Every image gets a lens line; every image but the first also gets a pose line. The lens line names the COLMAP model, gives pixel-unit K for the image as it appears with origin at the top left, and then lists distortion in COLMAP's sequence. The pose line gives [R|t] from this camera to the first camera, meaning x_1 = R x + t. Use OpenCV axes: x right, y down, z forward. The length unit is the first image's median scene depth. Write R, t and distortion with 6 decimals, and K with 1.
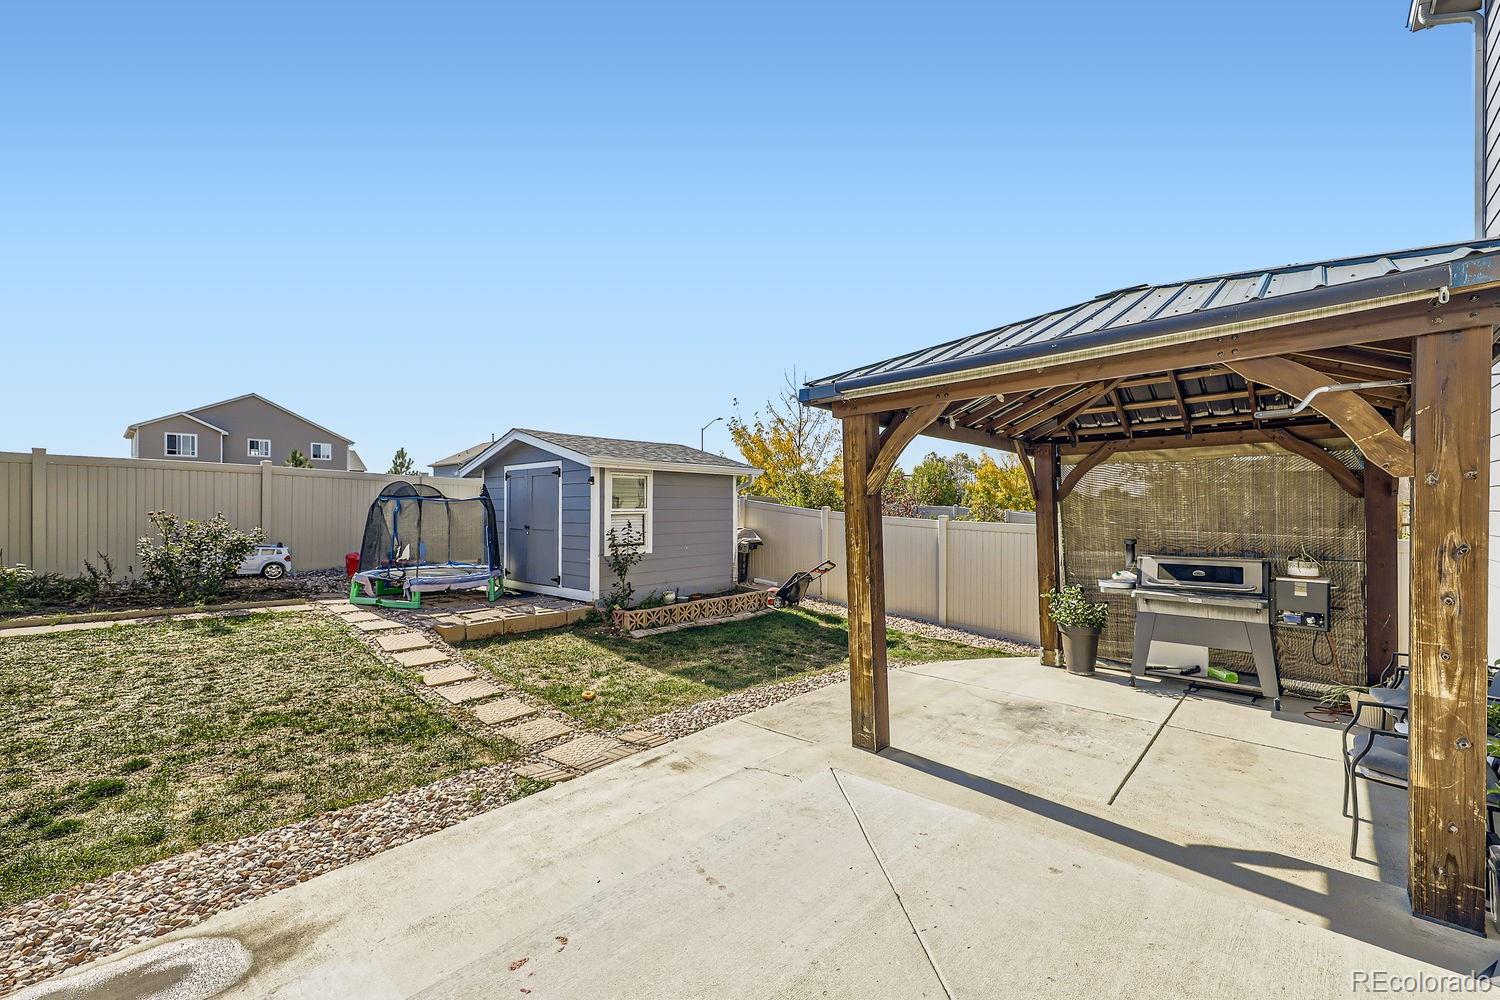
lens RADIAL K [[593.2, 0, 743.7], [0, 593.2, 496.2], [0, 0, 1]] dist [-0.003028, -0.002723]
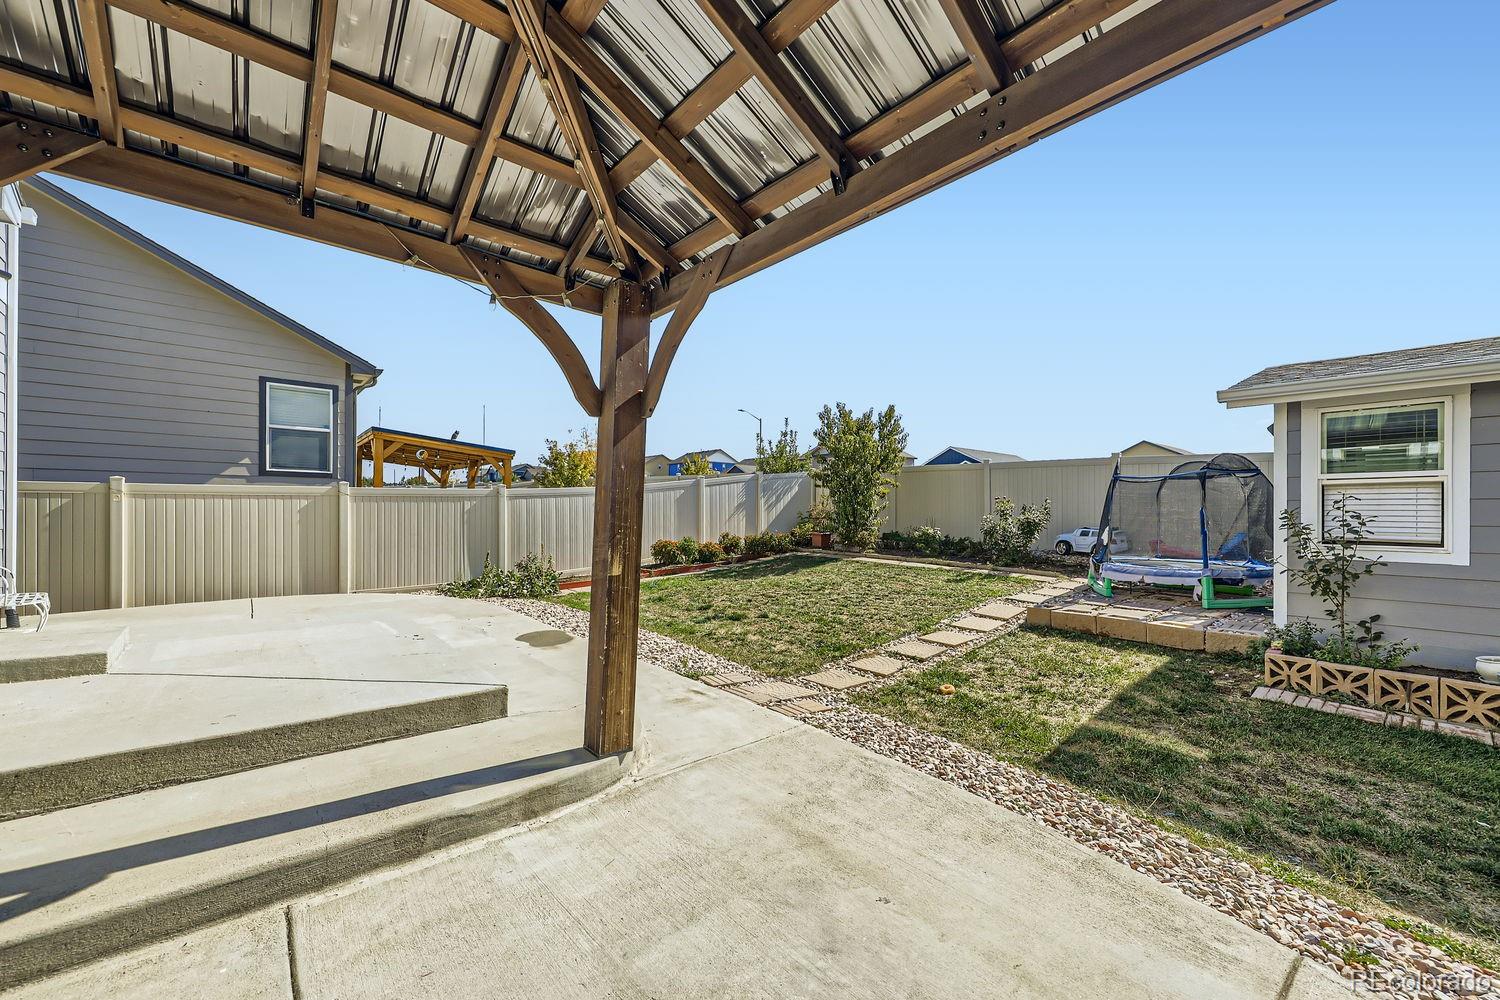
lens RADIAL K [[593.2, 0, 744.5], [0, 593.2, 511.3], [0, 0, 1]] dist [-0.003028, -0.002723]
pose [[-0.116648, 0.003685, -0.993166, 0.567505], [0.003744, 0.999988, 0.003271, 0.076126], [0.993166, -0.003336, -0.116661, 0.768753]]
